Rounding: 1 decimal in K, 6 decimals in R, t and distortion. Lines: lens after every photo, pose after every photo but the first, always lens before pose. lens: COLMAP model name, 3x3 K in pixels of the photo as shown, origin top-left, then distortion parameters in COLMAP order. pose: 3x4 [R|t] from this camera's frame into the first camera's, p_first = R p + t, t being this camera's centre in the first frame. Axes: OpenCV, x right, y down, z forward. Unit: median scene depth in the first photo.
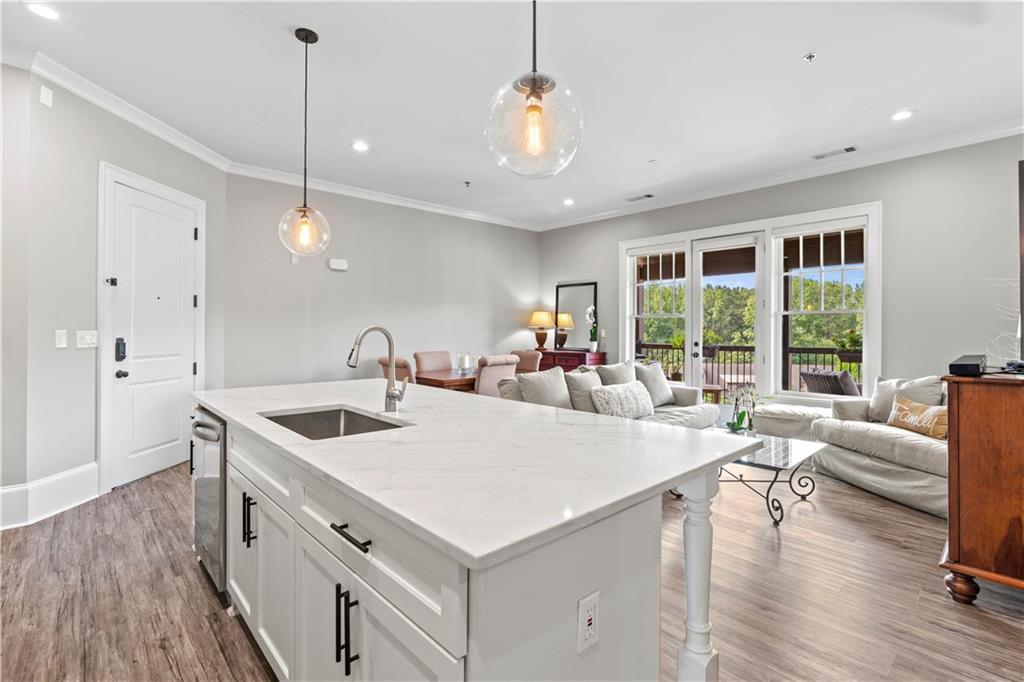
lens RADIAL K [[472.7, 0, 508.1], [0, 472.7, 329.0], [0, 0, 1]] dist [-0.005212, 0.000502]
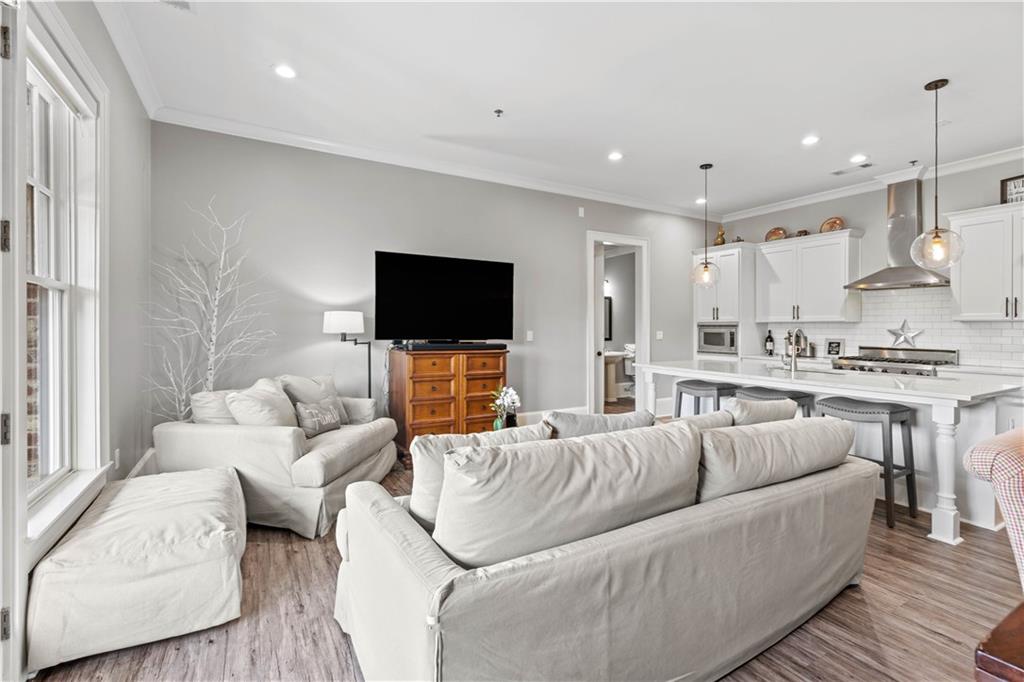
lens RADIAL K [[463.0, 0, 514.3], [0, 463.0, 326.2], [0, 0, 1]] dist [-0.008413, 0.003741]
pose [[-0.976244, -0.007234, 0.216555, 0.295755], [-0.008404, 0.999955, -0.004482, 0.001690], [-0.216513, -0.006195, -0.976260, 1.952888]]
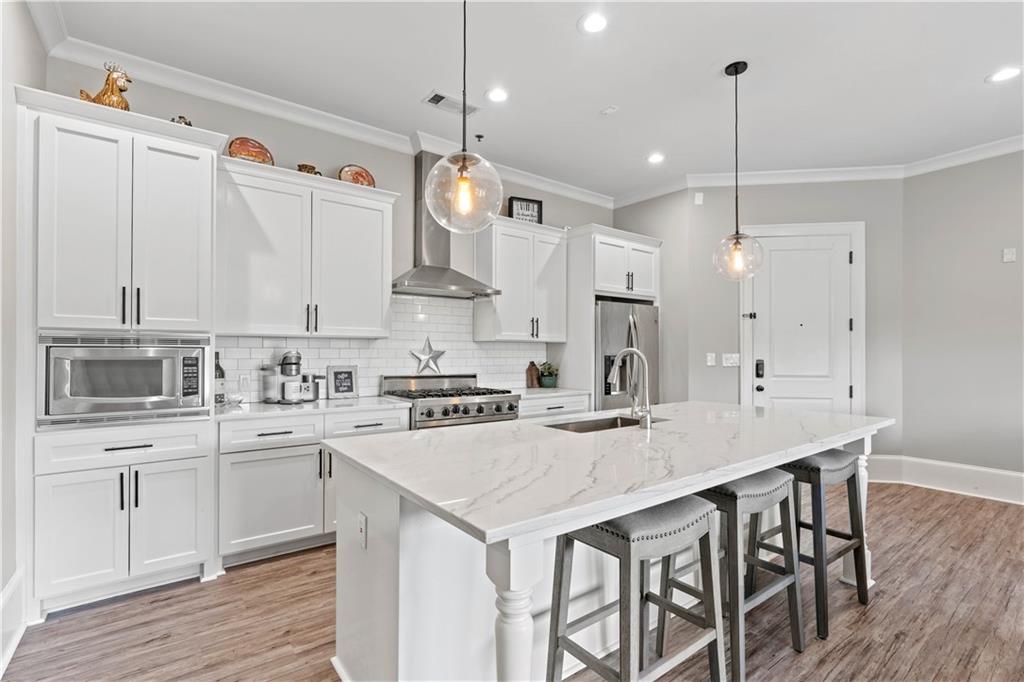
lens RADIAL K [[472.3, 0, 516.3], [0, 472.3, 347.3], [0, 0, 1]] dist [-0.003081, 0.001172]
pose [[-0.086694, -0.013904, -0.996138, 0.528041], [0.000636, 0.999902, -0.014012, 0.003844], [0.996235, -0.001848, -0.086677, 0.499716]]
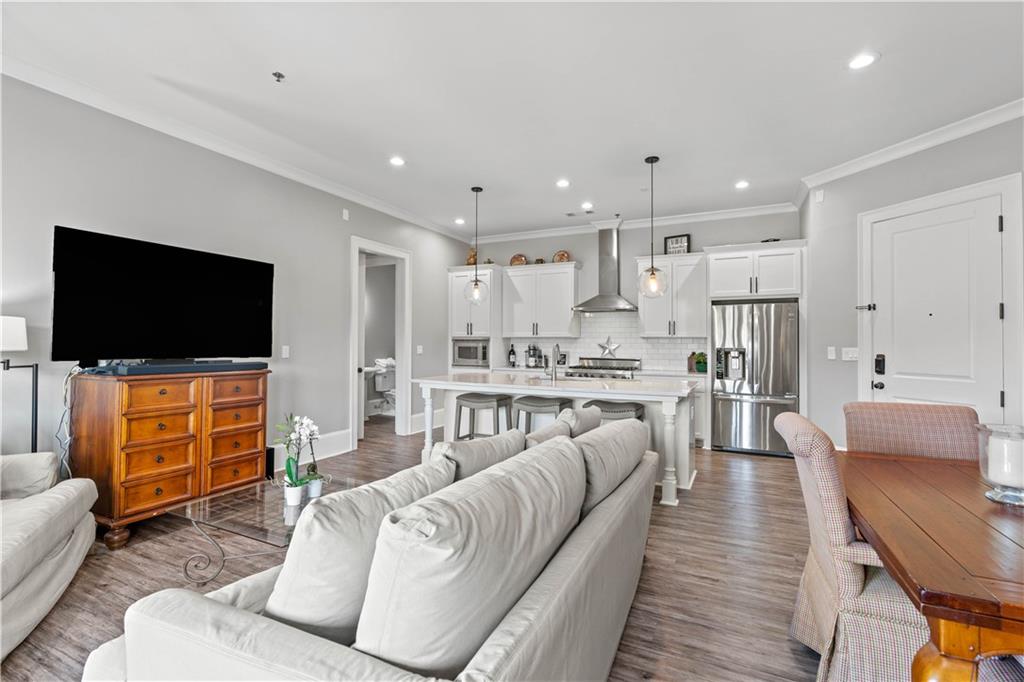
lens RADIAL K [[463.2, 0, 511.0], [0, 463.2, 331.7], [0, 0, 1]] dist [-0.005657, 0.000969]
pose [[-0.931276, -0.016646, -0.363935, 0.472395], [-0.007170, 0.999600, -0.027375, 0.001049], [0.364245, -0.022885, -0.931022, 1.869464]]
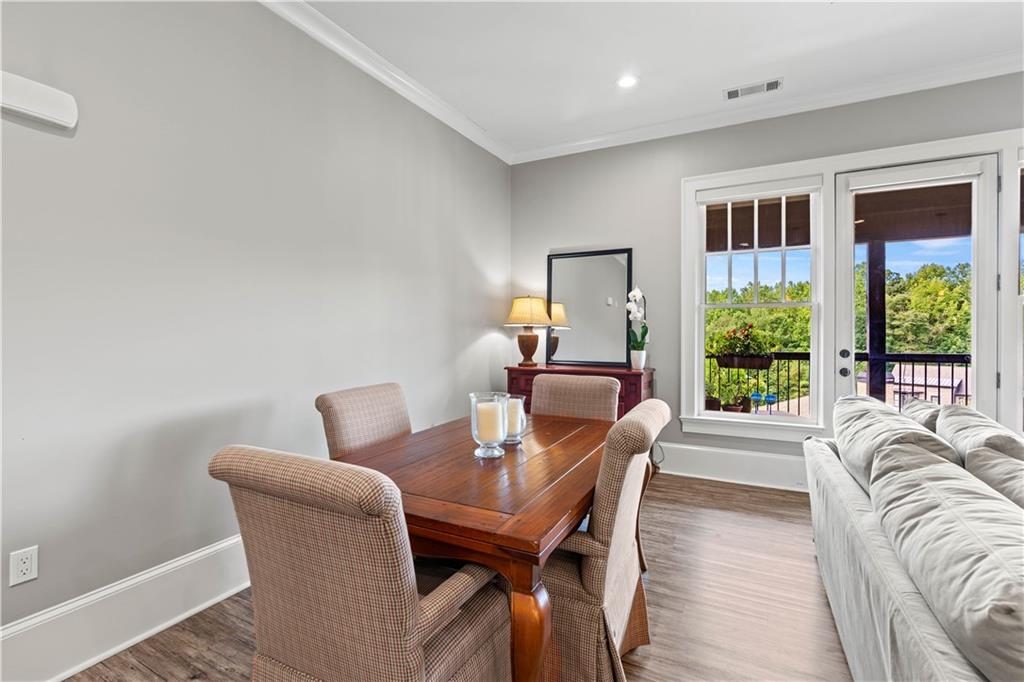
lens RADIAL K [[462.3, 0, 509.8], [0, 462.3, 331.8], [0, 0, 1]] dist [-0.013583, 0.005121]
pose [[0.941405, -0.005299, 0.337237, -0.314890], [0.004967, 0.999986, 0.001847, 0.004708], [-0.337242, -0.000063, 0.941418, 1.096805]]
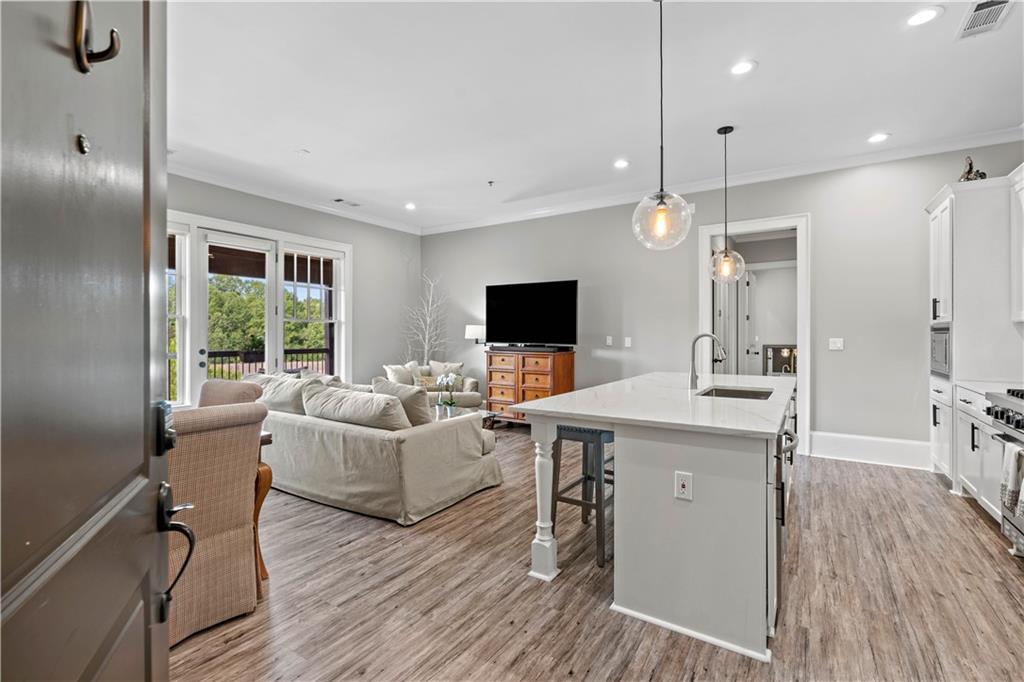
lens RADIAL K [[462.8, 0, 510.0], [0, 462.8, 336.9], [0, 0, 1]] dist [-0.007841, 0.000902]
pose [[-0.250580, -0.006665, 0.968073, -0.963063], [-0.002881, 0.999977, 0.006139, -0.002000], [-0.968092, -0.001250, -0.250593, 1.213185]]
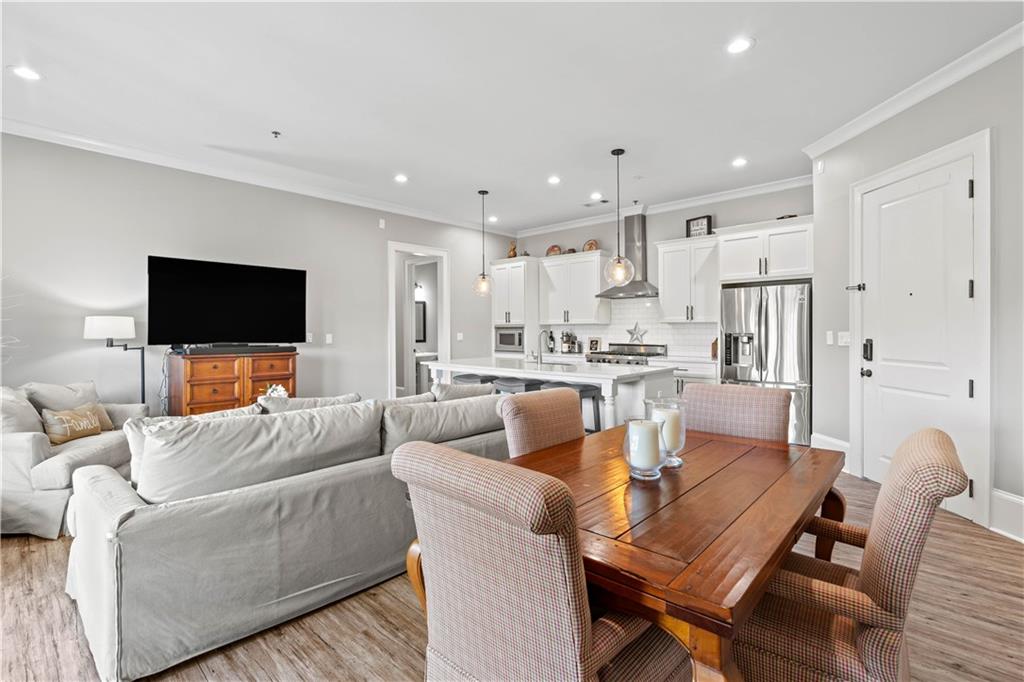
lens RADIAL K [[470.6, 0, 508.6], [0, 470.6, 326.5], [0, 0, 1]] dist [-0.010617, 0.005280]
pose [[-0.996895, 0.000735, -0.078740, 0.067651], [0.001532, 0.999948, -0.010062, 0.000782], [0.078728, -0.010151, -0.996844, 2.144938]]
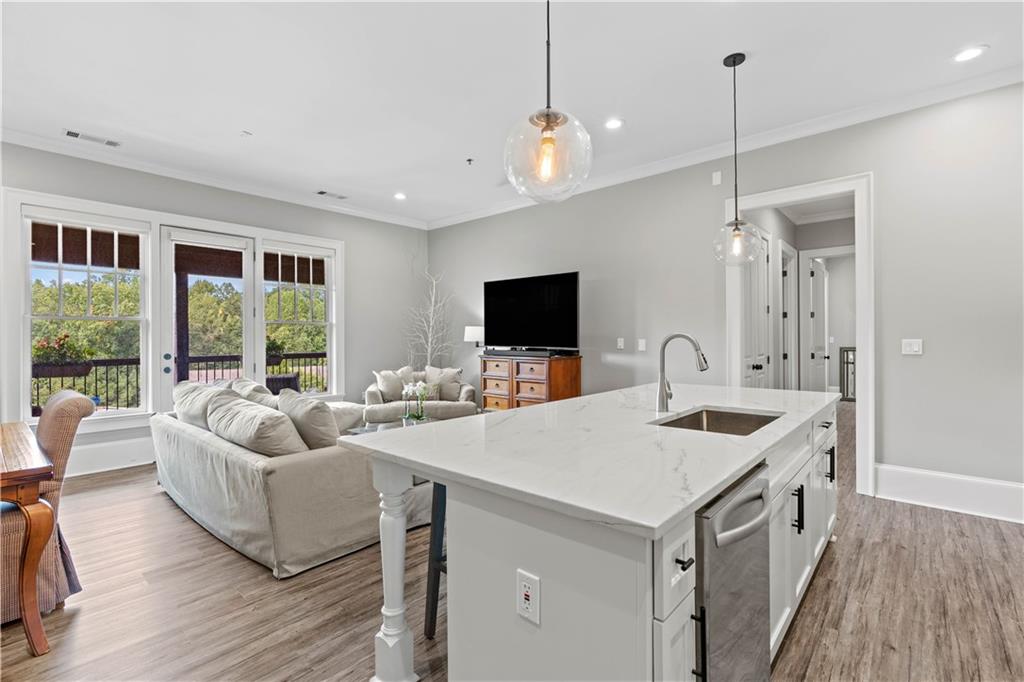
lens RADIAL K [[463.7, 0, 513.3], [0, 463.7, 338.3], [0, 0, 1]] dist [-0.004821, 0.000518]
pose [[-0.106981, -0.003105, 0.994256, -0.790105], [0.002695, 0.999991, 0.003412, 0.000509], [-0.994257, 0.003044, -0.106972, 0.905211]]
